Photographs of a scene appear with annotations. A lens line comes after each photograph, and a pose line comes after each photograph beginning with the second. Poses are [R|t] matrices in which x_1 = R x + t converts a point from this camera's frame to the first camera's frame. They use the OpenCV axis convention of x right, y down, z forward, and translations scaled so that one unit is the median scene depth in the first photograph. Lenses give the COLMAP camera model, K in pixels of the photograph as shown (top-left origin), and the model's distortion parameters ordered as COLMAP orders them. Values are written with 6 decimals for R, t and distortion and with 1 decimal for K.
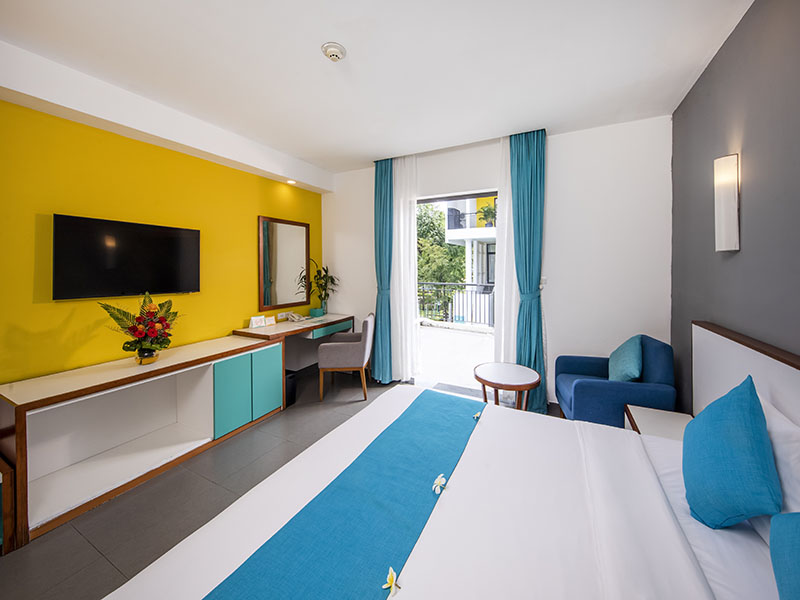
lens RADIAL K [[300.2, 0, 401.5], [0, 300.2, 273.4], [0, 0, 1]] dist [-0.000214, -0.000074]
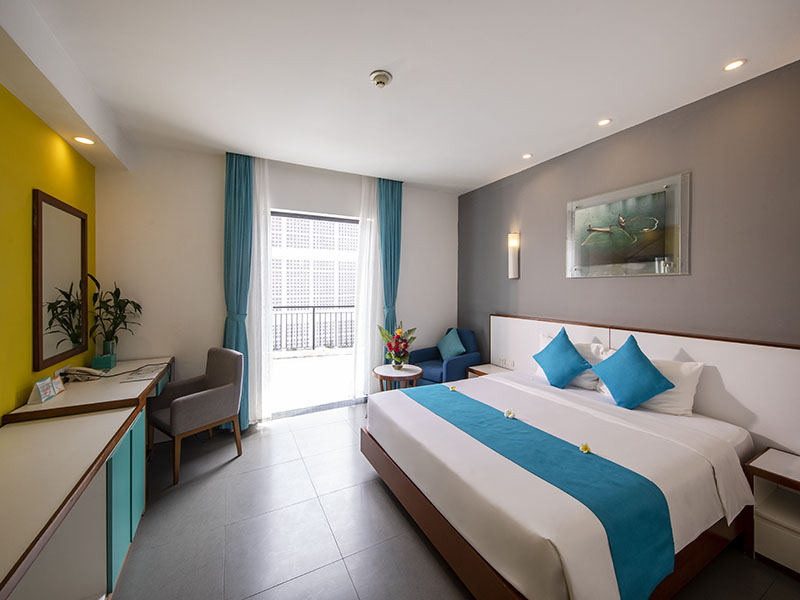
lens RADIAL K [[326.4, 0, 400.0], [0, 326.4, 300.0], [0, 0, 1]] dist [-0.000433, -0.000083]
pose [[0.578509, -0.032232, 0.815039, -0.627401], [0.021318, 0.999475, 0.024395, 0.001839], [-0.815397, 0.003262, 0.578892, 0.157272]]
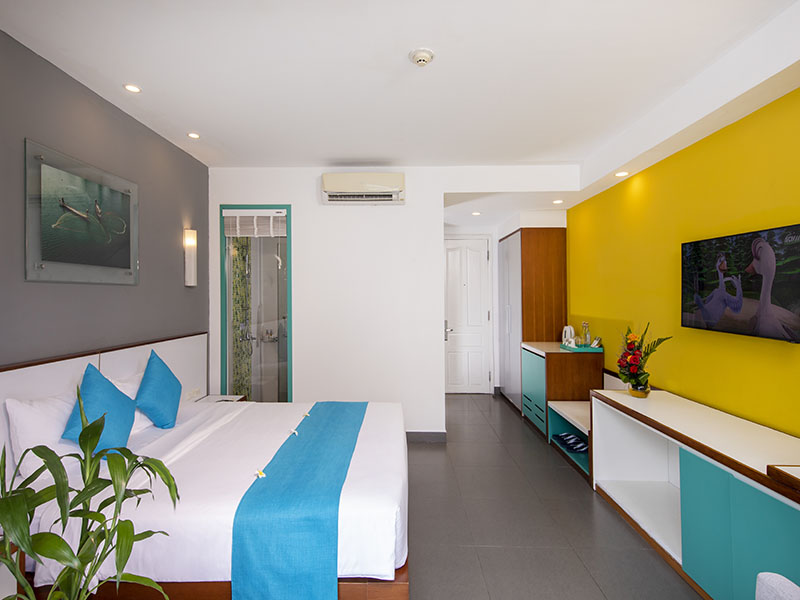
lens RADIAL K [[397.4, 0, 398.7], [0, 397.4, 282.2], [0, 0, 1]] dist [-0.000512, -0.000080]
pose [[-0.894170, -0.010555, -0.447602, 0.208347], [-0.007210, 0.999932, -0.009178, -0.024603], [0.447669, -0.004979, -0.894186, 1.136124]]
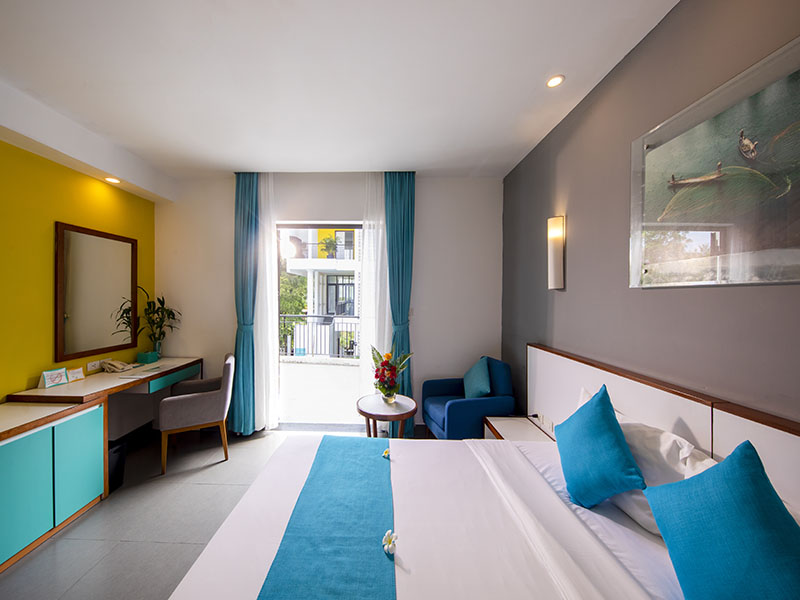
lens RADIAL K [[305.9, 0, 376.0], [0, 305.9, 301.3], [0, 0, 1]] dist [-0.010554, -0.000267]
pose [[0.903420, 0.004260, 0.428735, -0.099945], [0.000230, 0.999946, -0.010419, -0.003519], [-0.428756, 0.009512, 0.903370, 0.061908]]
